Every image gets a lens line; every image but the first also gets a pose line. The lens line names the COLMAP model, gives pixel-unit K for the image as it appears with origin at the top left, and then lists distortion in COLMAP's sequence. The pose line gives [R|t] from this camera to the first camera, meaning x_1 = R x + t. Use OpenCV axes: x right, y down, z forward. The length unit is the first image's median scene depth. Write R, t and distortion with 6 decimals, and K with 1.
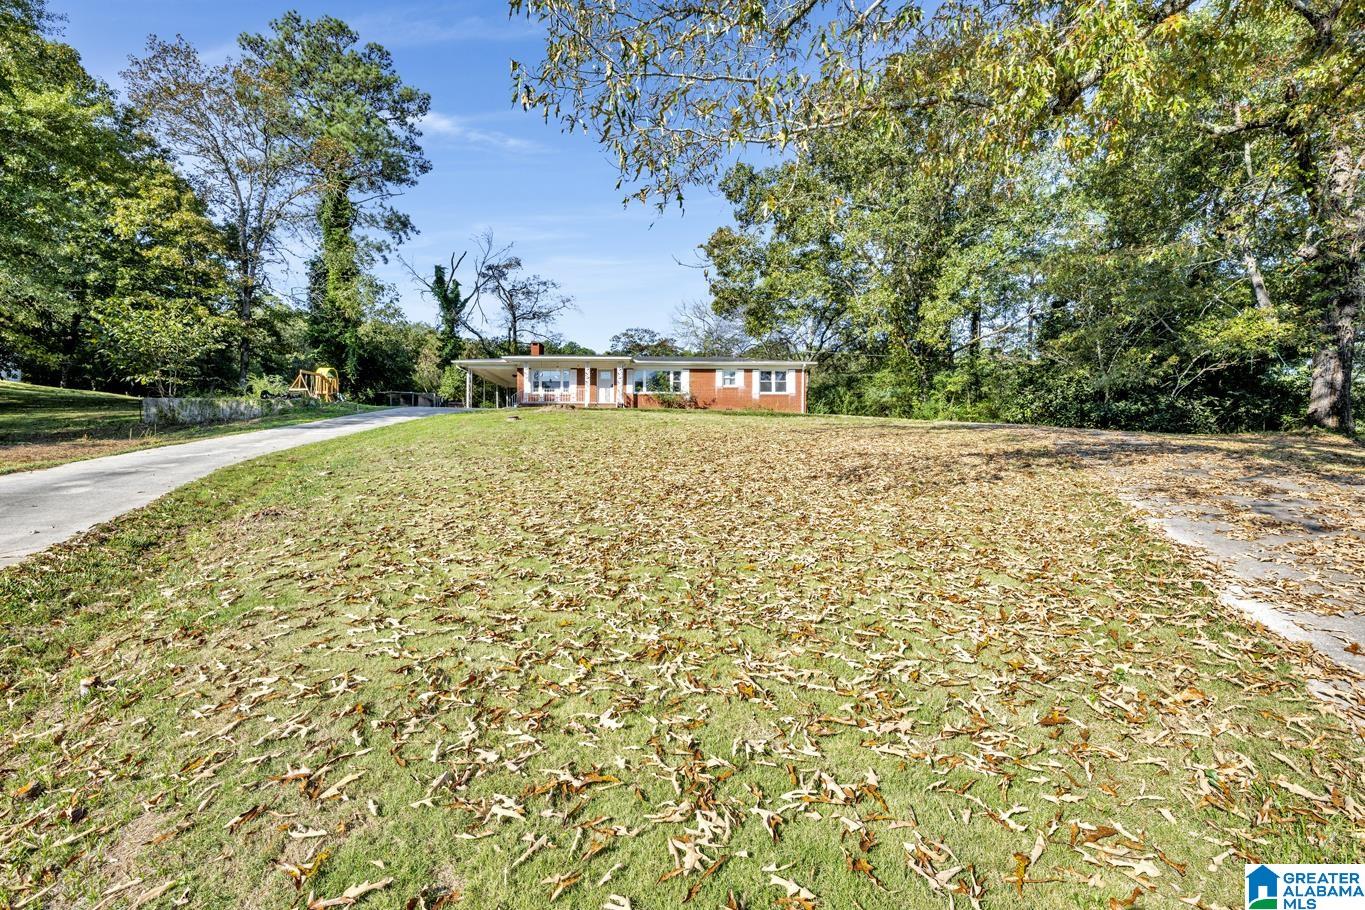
lens RADIAL K [[623.5, 0, 685.2], [0, 623.5, 456.9], [0, 0, 1]] dist [-0.001608, -0.000009]
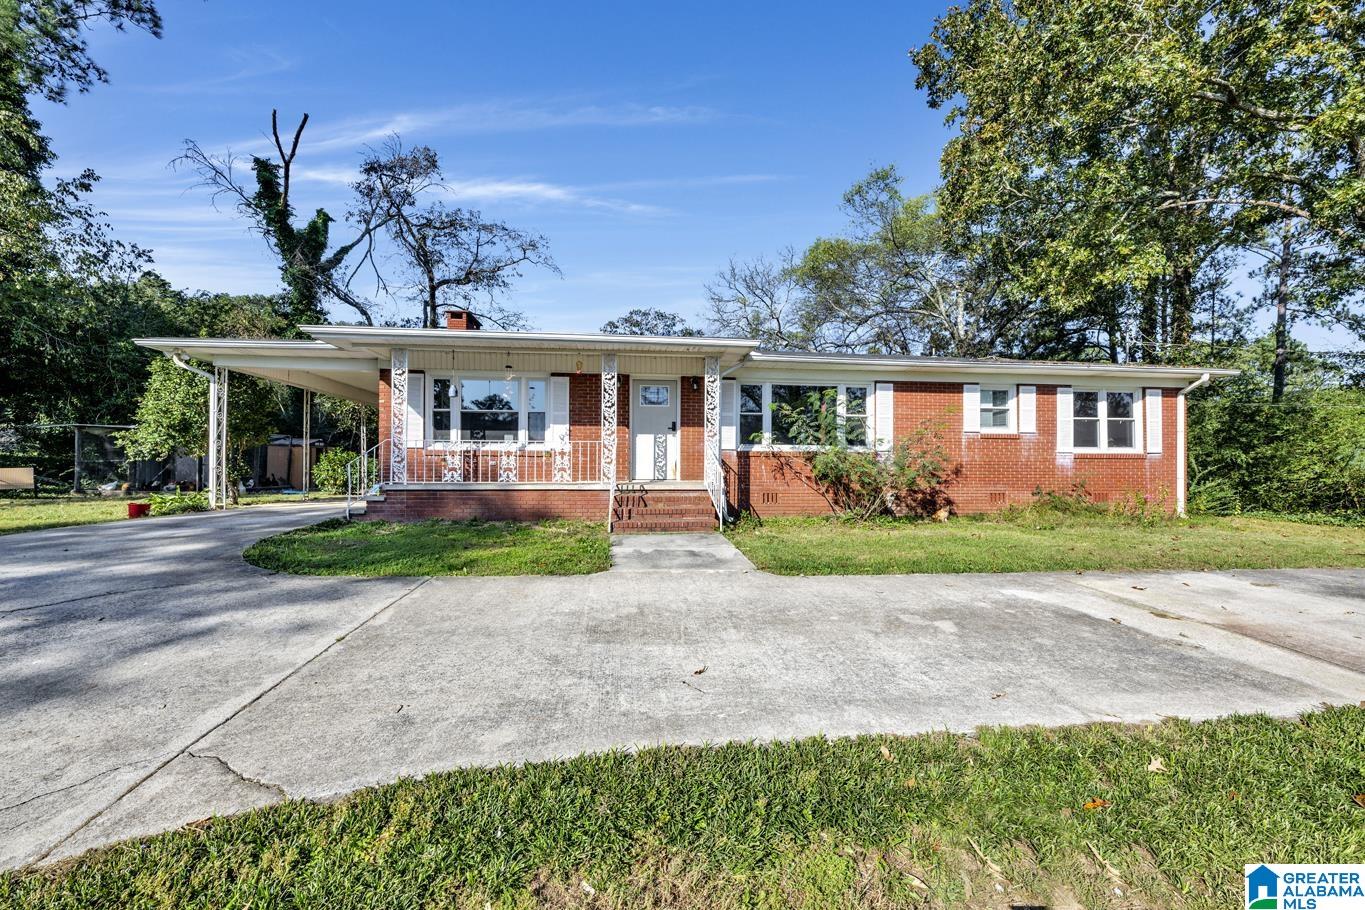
lens RADIAL K [[550.3, 0, 680.2], [0, 550.3, 450.9], [0, 0, 1]] dist [0.003403, 0.000110]
pose [[0.995318, 0.007743, 0.096340, -0.142259], [-0.006699, 0.999915, -0.011152, -0.097537], [-0.096418, 0.010455, 0.995286, 0.700140]]
